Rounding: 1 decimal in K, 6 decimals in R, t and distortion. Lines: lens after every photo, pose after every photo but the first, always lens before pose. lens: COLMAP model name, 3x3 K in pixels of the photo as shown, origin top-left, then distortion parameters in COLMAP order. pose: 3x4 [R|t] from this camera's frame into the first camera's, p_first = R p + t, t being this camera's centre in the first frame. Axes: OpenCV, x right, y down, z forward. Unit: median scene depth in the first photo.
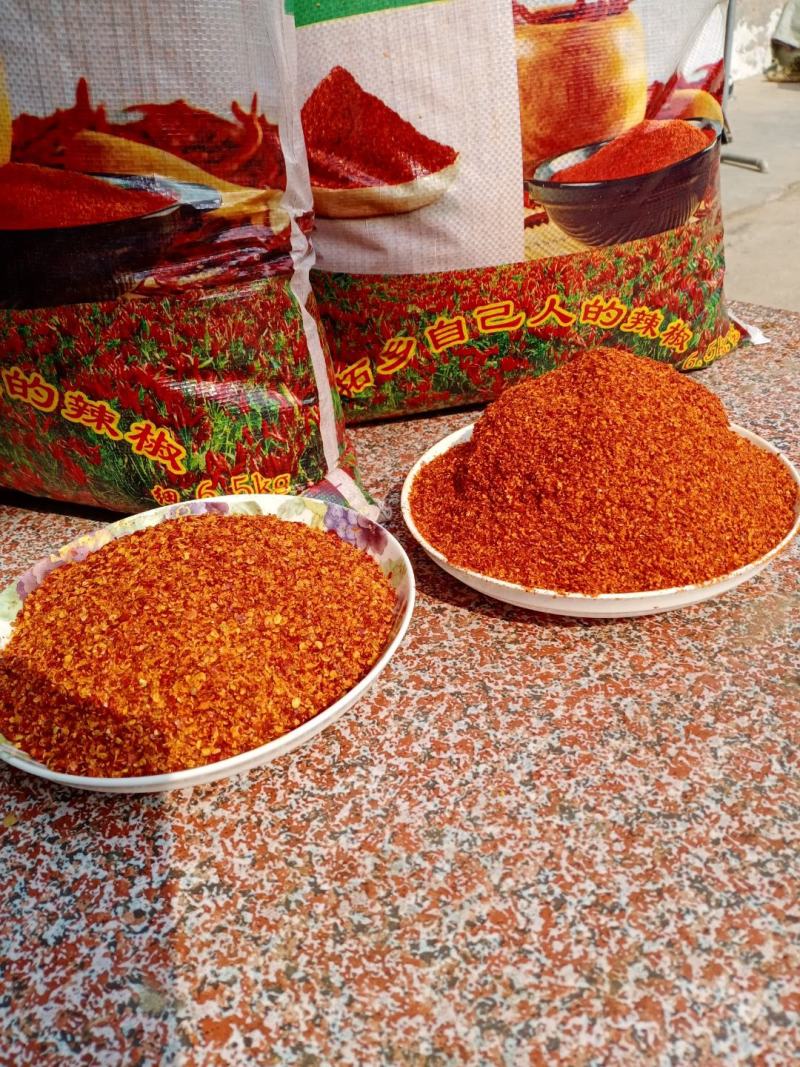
lens RADIAL K [[830.5, 0, 414.3], [0, 830.5, 521.2], [0, 0, 1]] dist [0.040679, -0.116371]
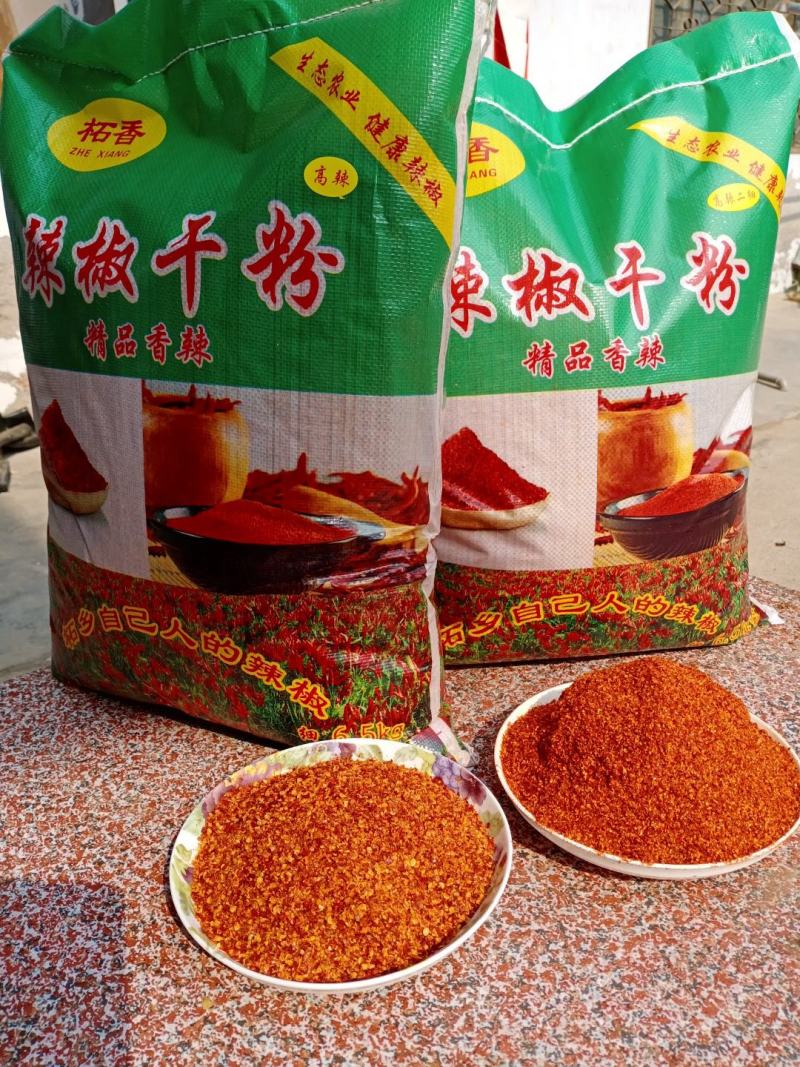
lens RADIAL K [[830.5, 0, 404.7], [0, 830.5, 519.2], [0, 0, 1]] dist [0.040679, -0.116371]
pose [[0.996445, 0.077179, -0.033785, -0.154655], [-0.081936, 0.981081, -0.175407, -0.167232], [0.019609, 0.177551, 0.983916, -0.378272]]
